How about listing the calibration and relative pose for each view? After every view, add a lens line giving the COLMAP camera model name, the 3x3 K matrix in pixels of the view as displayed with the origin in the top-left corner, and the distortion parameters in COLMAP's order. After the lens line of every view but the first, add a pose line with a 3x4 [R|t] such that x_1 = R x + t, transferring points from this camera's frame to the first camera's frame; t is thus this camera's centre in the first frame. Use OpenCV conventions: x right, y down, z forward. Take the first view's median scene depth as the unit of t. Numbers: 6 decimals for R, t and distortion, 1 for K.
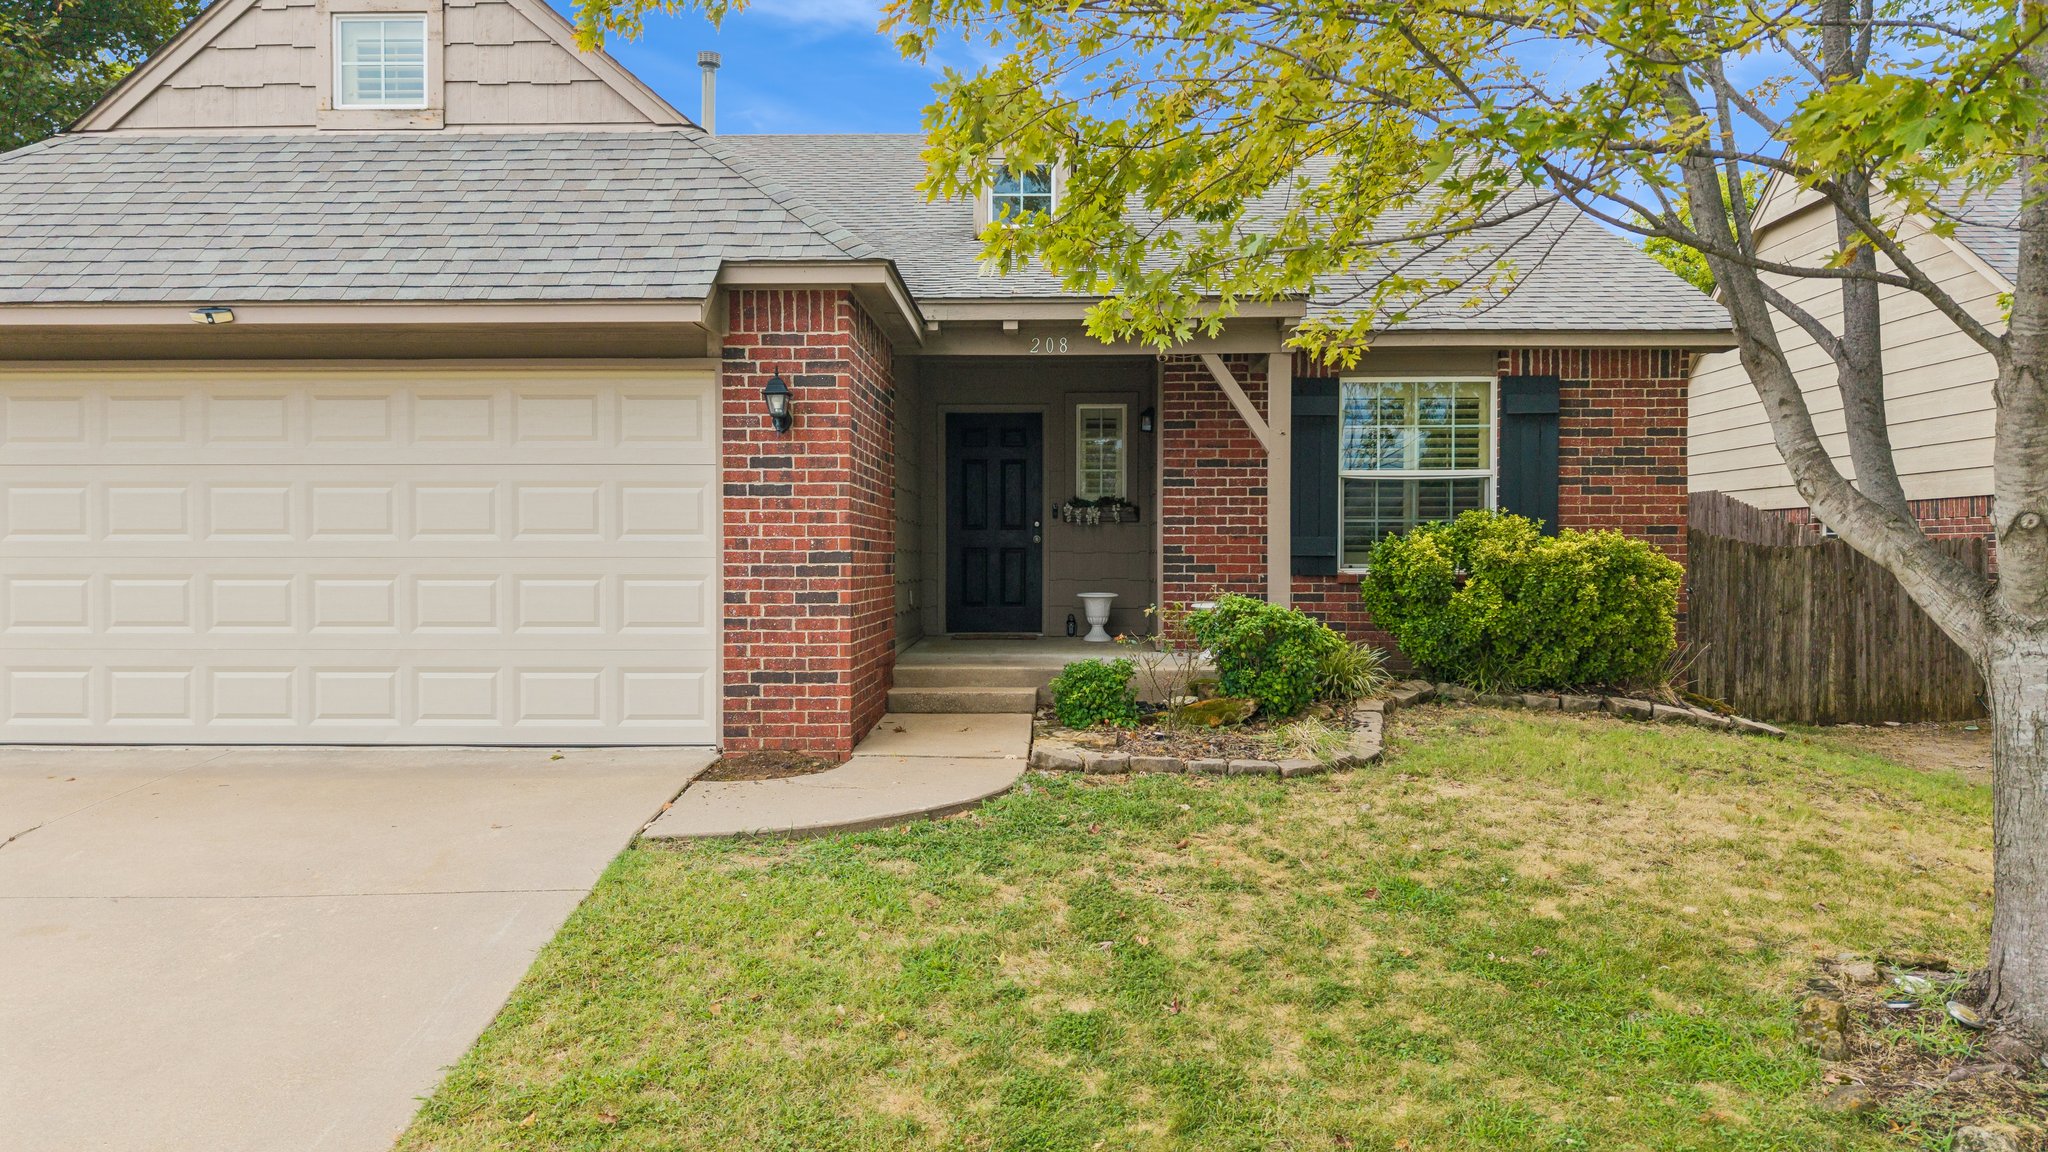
lens RADIAL K [[1383.5, 0, 1024.5], [0, 1383.5, 575.1], [0, 0, 1]] dist [0.021469, -0.025577]
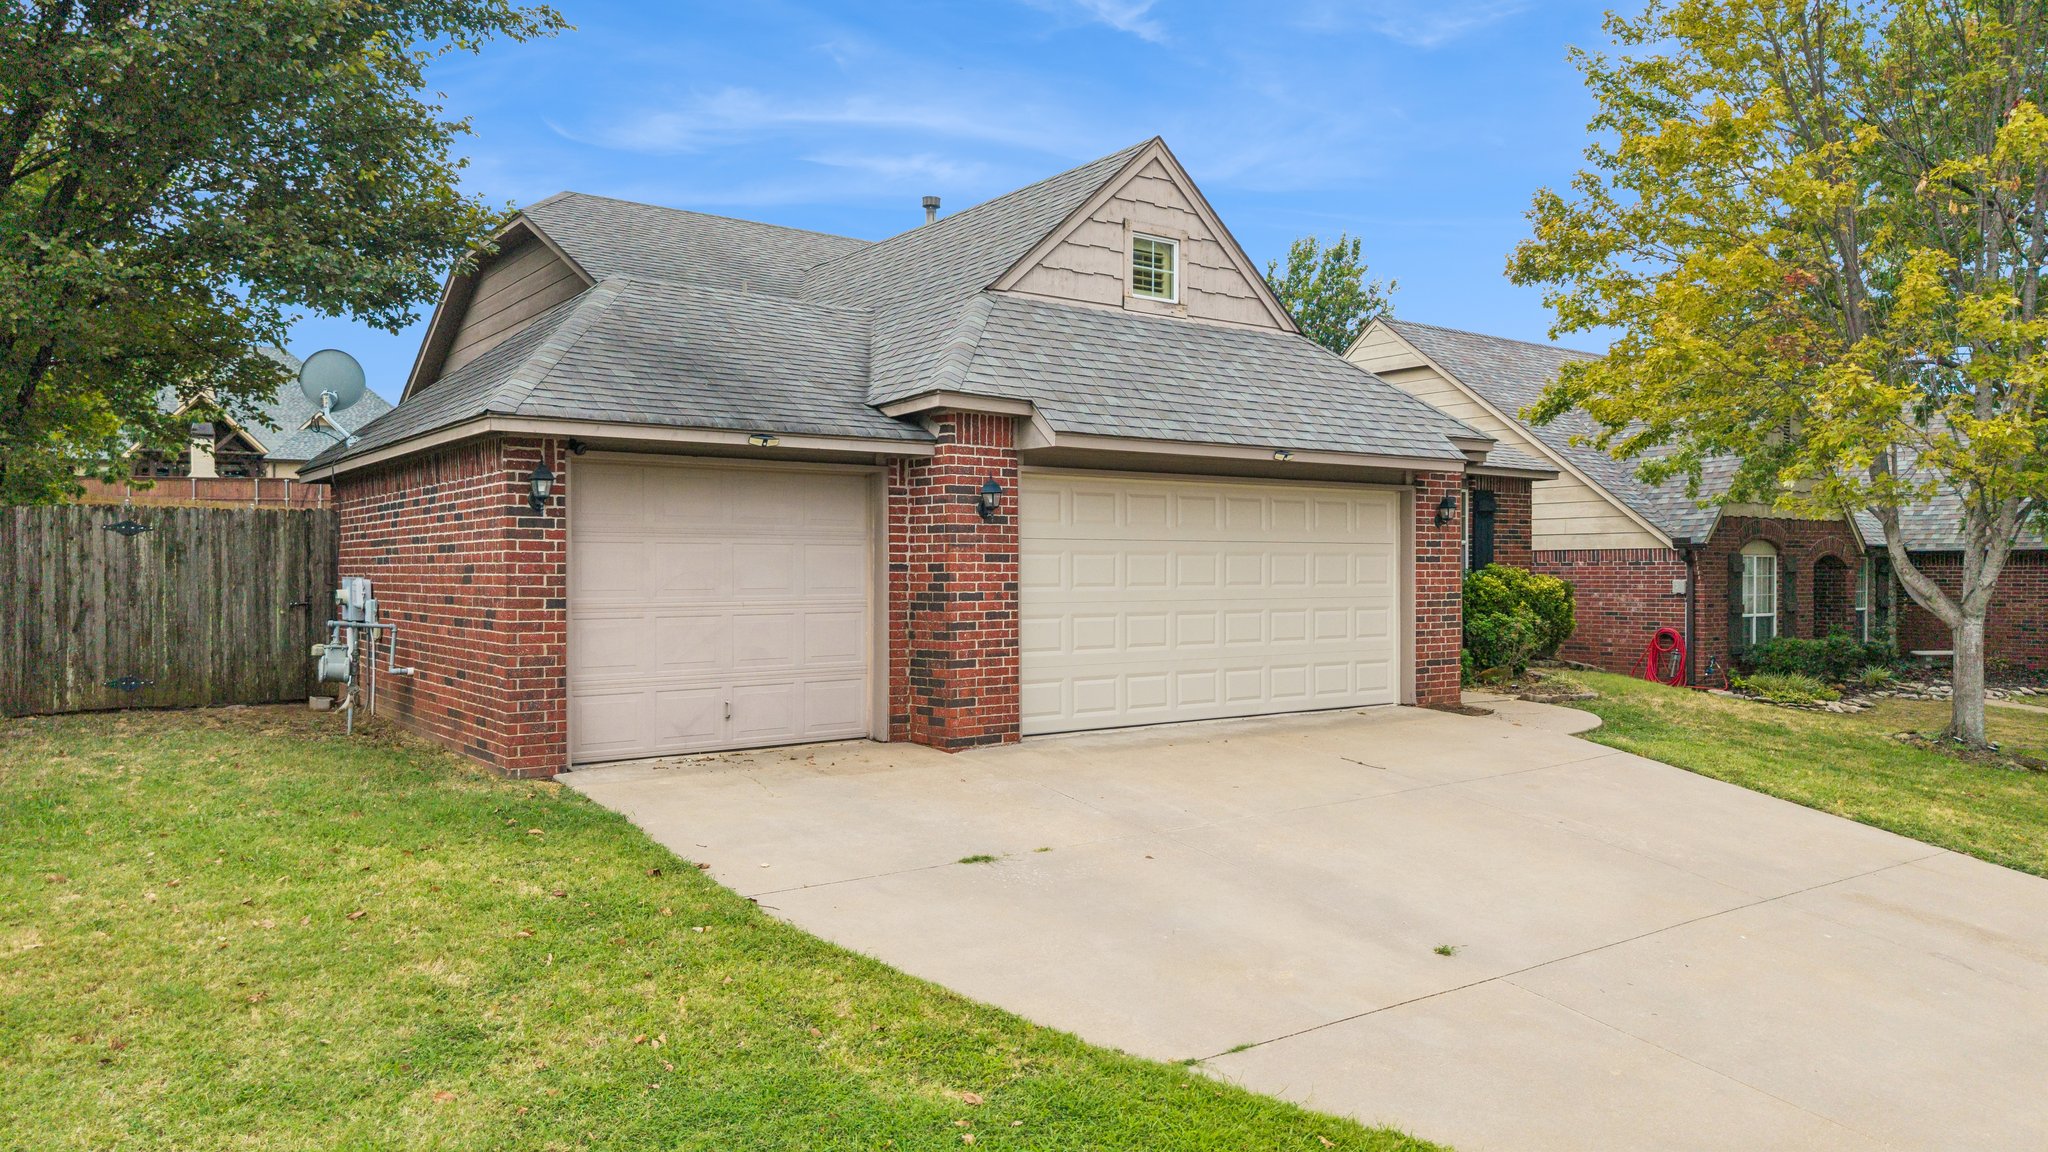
lens RADIAL K [[1383.5, 0, 1022.5], [0, 1383.5, 578.4], [0, 0, 1]] dist [0.021469, -0.025577]
pose [[0.861110, -0.004069, 0.508403, -1.475026], [0.021304, 0.999378, -0.028085, 0.001187], [-0.507973, 0.035015, 0.860661, -0.239571]]
